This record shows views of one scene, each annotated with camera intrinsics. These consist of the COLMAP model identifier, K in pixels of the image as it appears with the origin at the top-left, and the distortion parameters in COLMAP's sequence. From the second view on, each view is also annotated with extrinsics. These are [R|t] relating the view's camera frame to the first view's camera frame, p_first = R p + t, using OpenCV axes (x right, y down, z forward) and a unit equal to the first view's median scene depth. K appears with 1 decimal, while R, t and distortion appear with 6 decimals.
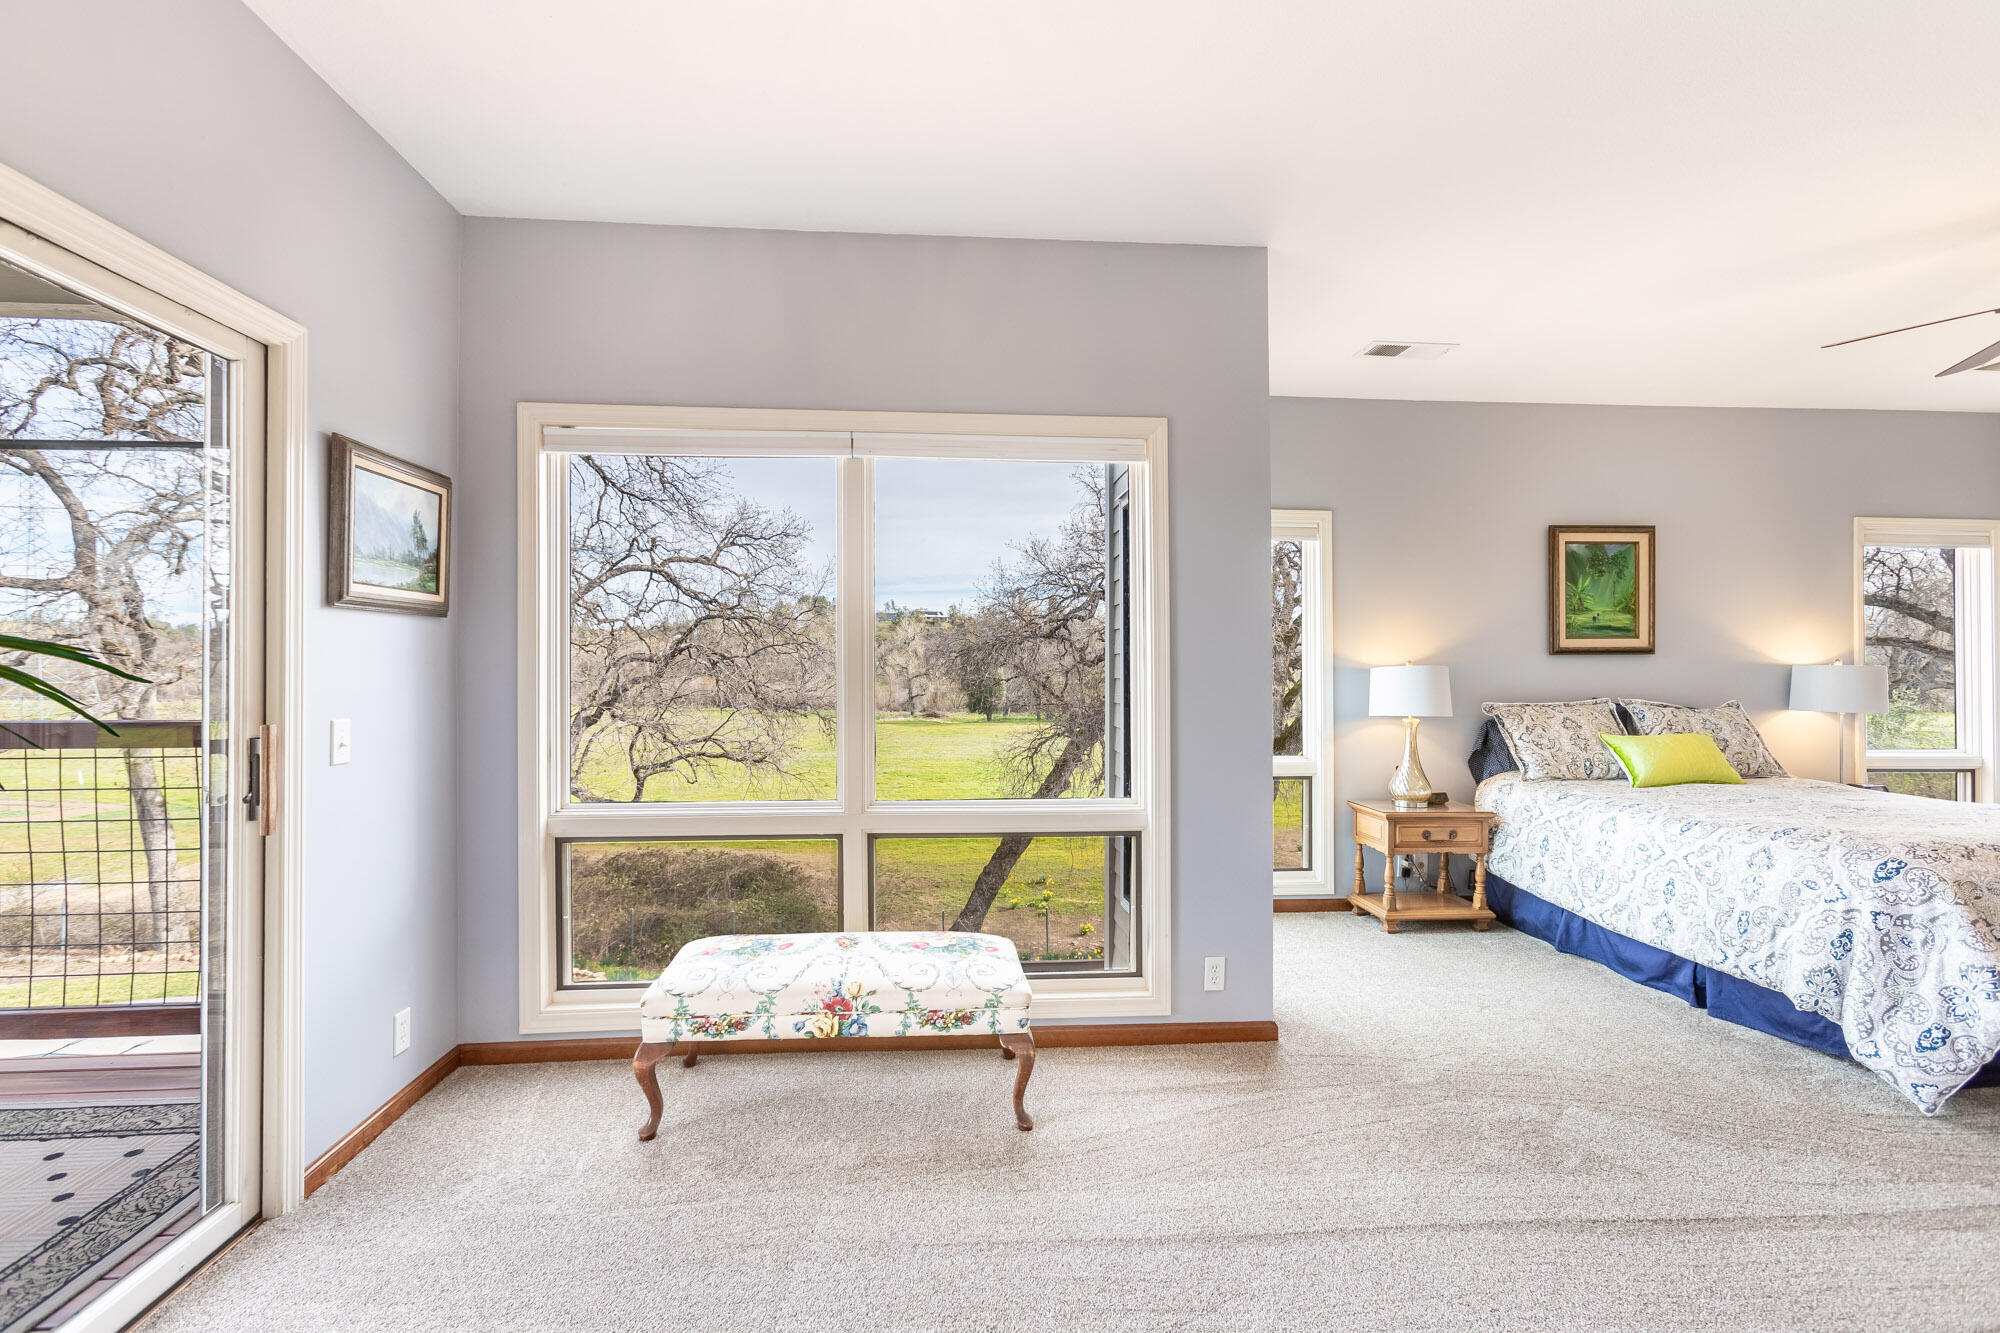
lens RADIAL K [[894.4, 0, 998.9], [0, 894.4, 667.6], [0, 0, 1]] dist [0.001576, 0.000307]
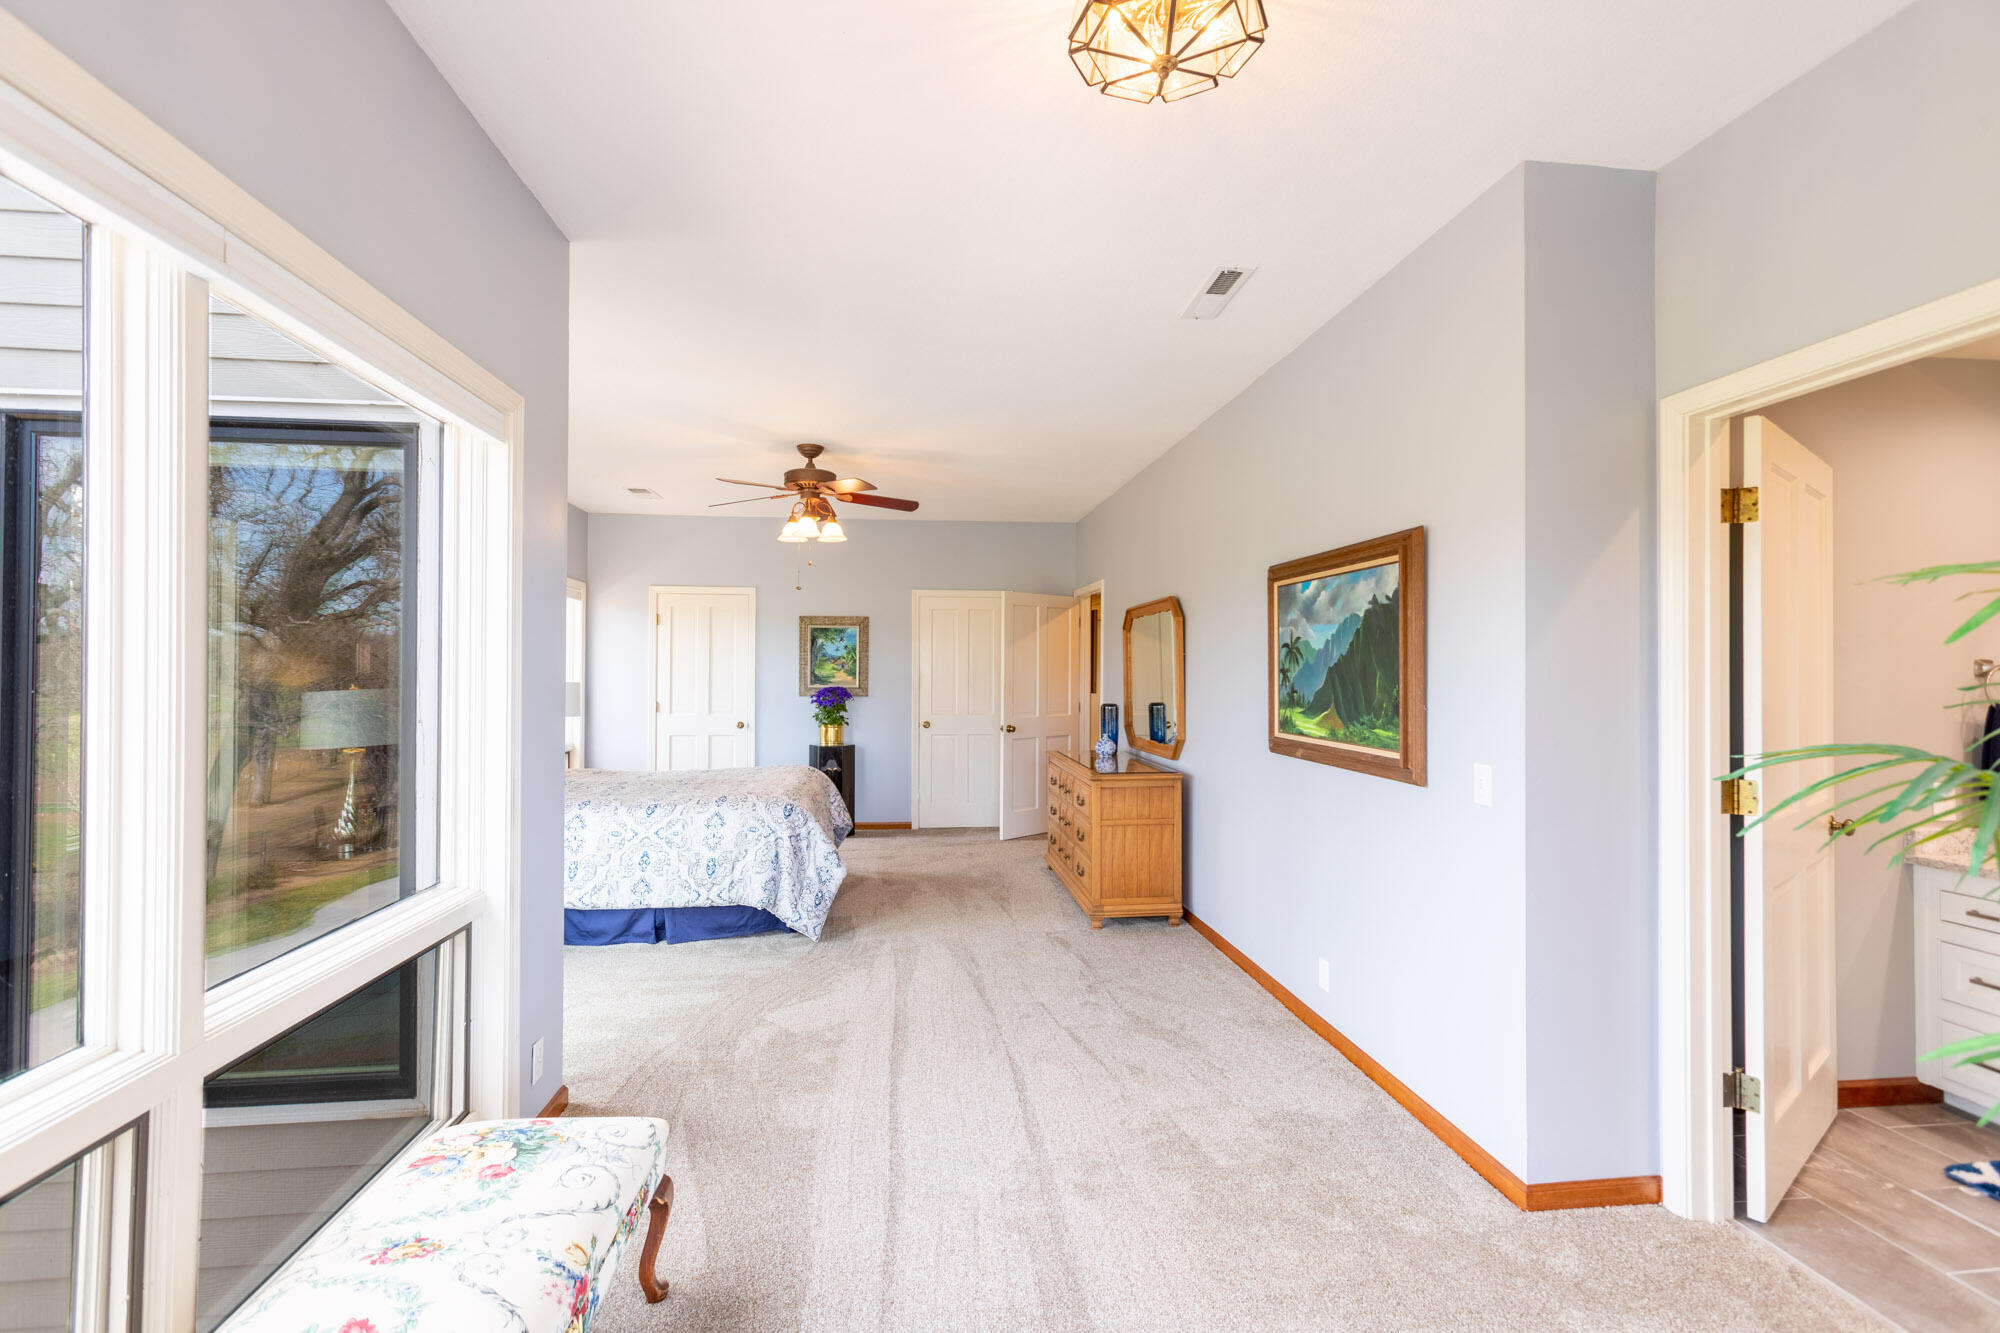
lens RADIAL K [[894.4, 0, 1000.7], [0, 894.4, 666.1], [0, 0, 1]] dist [0.001576, 0.000307]
pose [[-0.038030, 0.004235, 0.999268, -0.607765], [-0.012269, 0.999914, -0.004705, -0.037928], [-0.999201, -0.012439, -0.037975, 0.561697]]
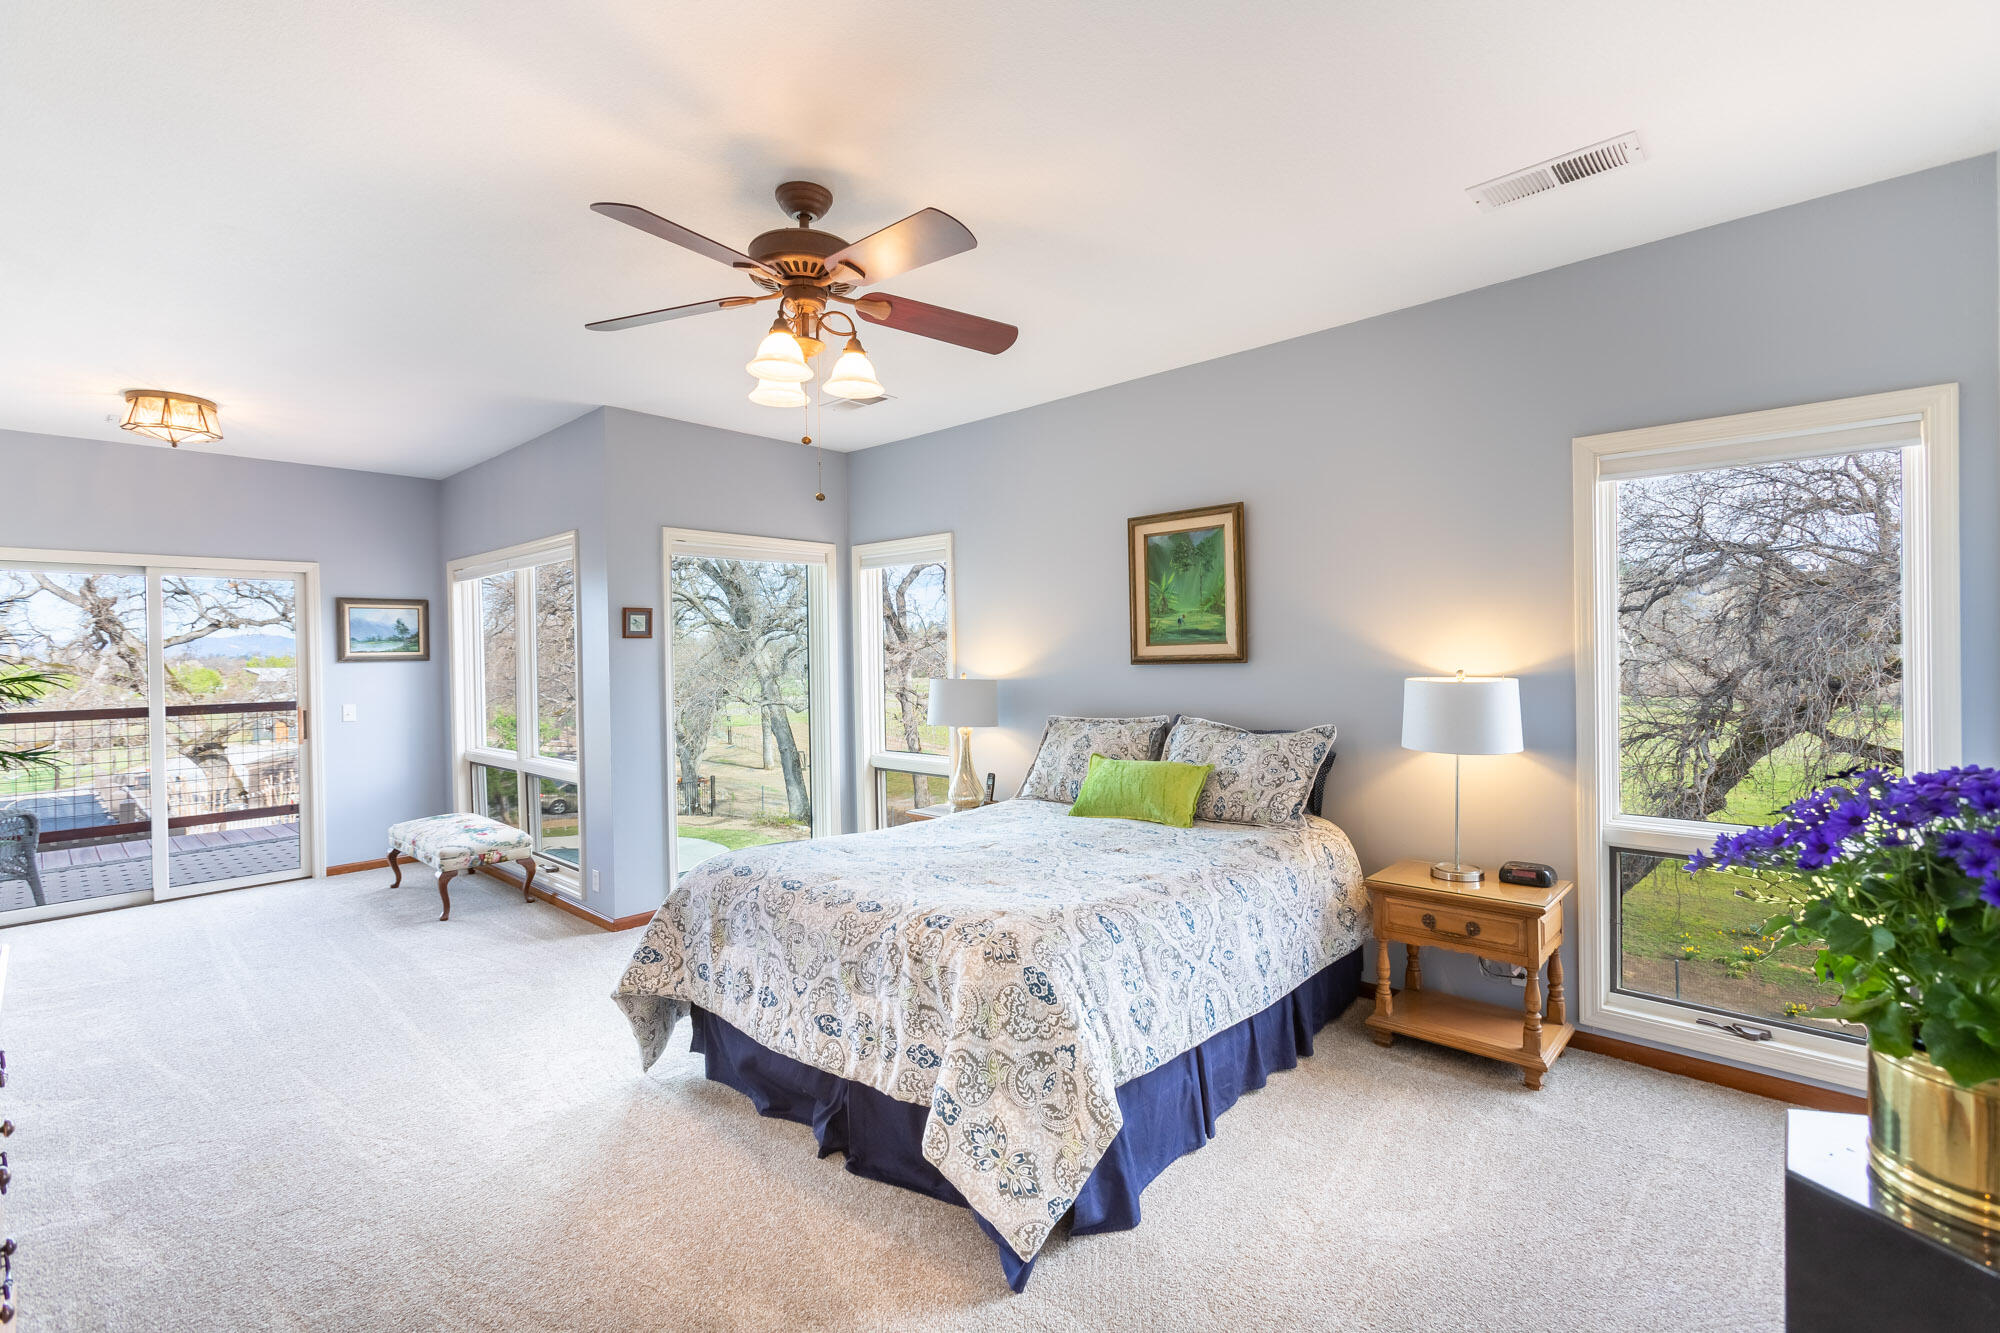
lens RADIAL K [[894.4, 0, 996.4], [0, 894.4, 666.7], [0, 0, 1]] dist [0.001576, 0.000307]
pose [[0.673720, -0.003396, -0.738979, 1.502014], [0.014153, 0.999865, 0.008309, -0.027088], [0.738851, -0.016057, 0.673677, 0.383706]]
